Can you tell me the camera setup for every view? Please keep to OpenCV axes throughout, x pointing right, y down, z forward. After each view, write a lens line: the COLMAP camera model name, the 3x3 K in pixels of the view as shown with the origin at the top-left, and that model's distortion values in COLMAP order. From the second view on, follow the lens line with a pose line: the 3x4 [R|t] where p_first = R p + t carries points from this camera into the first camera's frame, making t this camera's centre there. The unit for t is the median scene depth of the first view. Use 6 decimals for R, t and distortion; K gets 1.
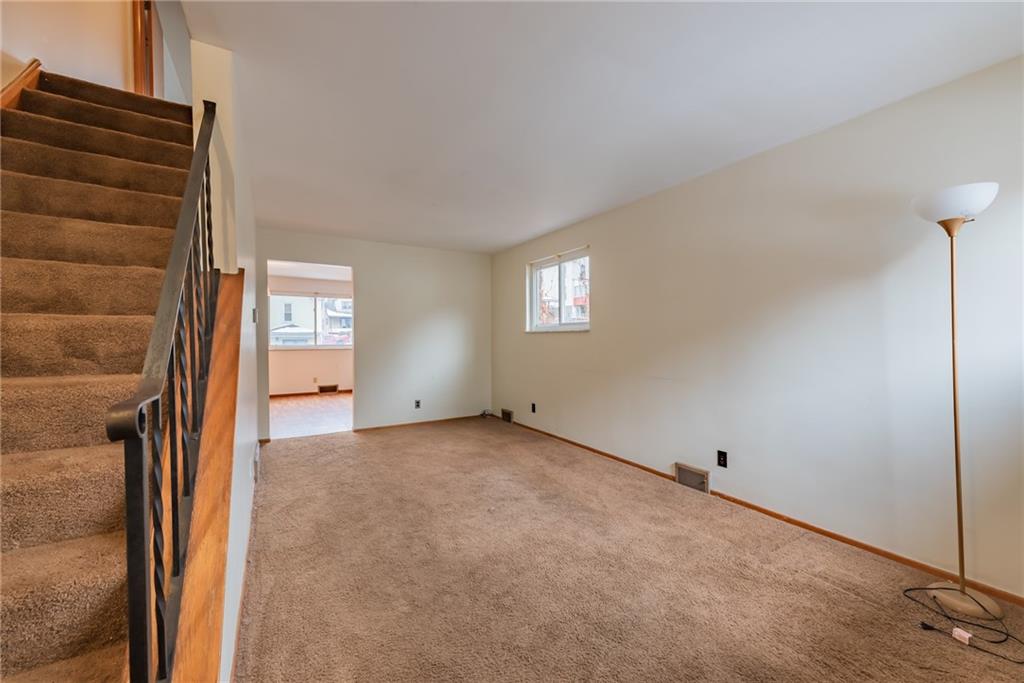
lens RADIAL K [[396.6, 0, 514.4], [0, 396.6, 340.1], [0, 0, 1]] dist [0.000140, -0.000104]
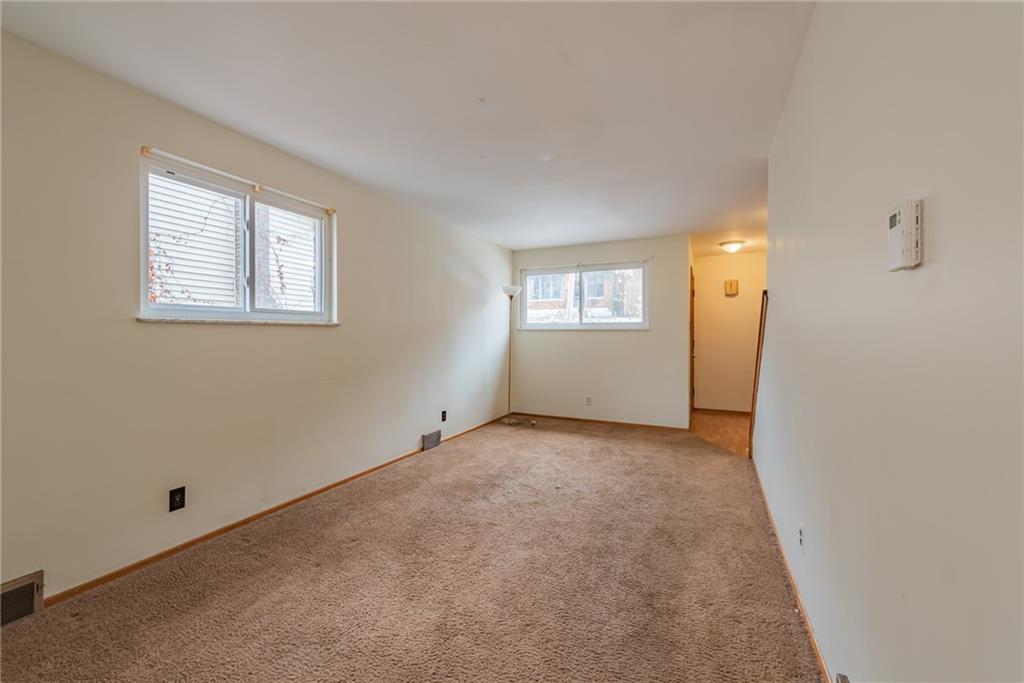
lens RADIAL K [[410.7, 0, 503.9], [0, 410.7, 332.3], [0, 0, 1]] dist [0.024416, -0.008020]
pose [[-0.521033, 0.022059, 0.853251, -0.823530], [0.028208, 0.999565, -0.008616, 0.009326], [-0.853070, 0.019579, -0.521429, 1.474180]]
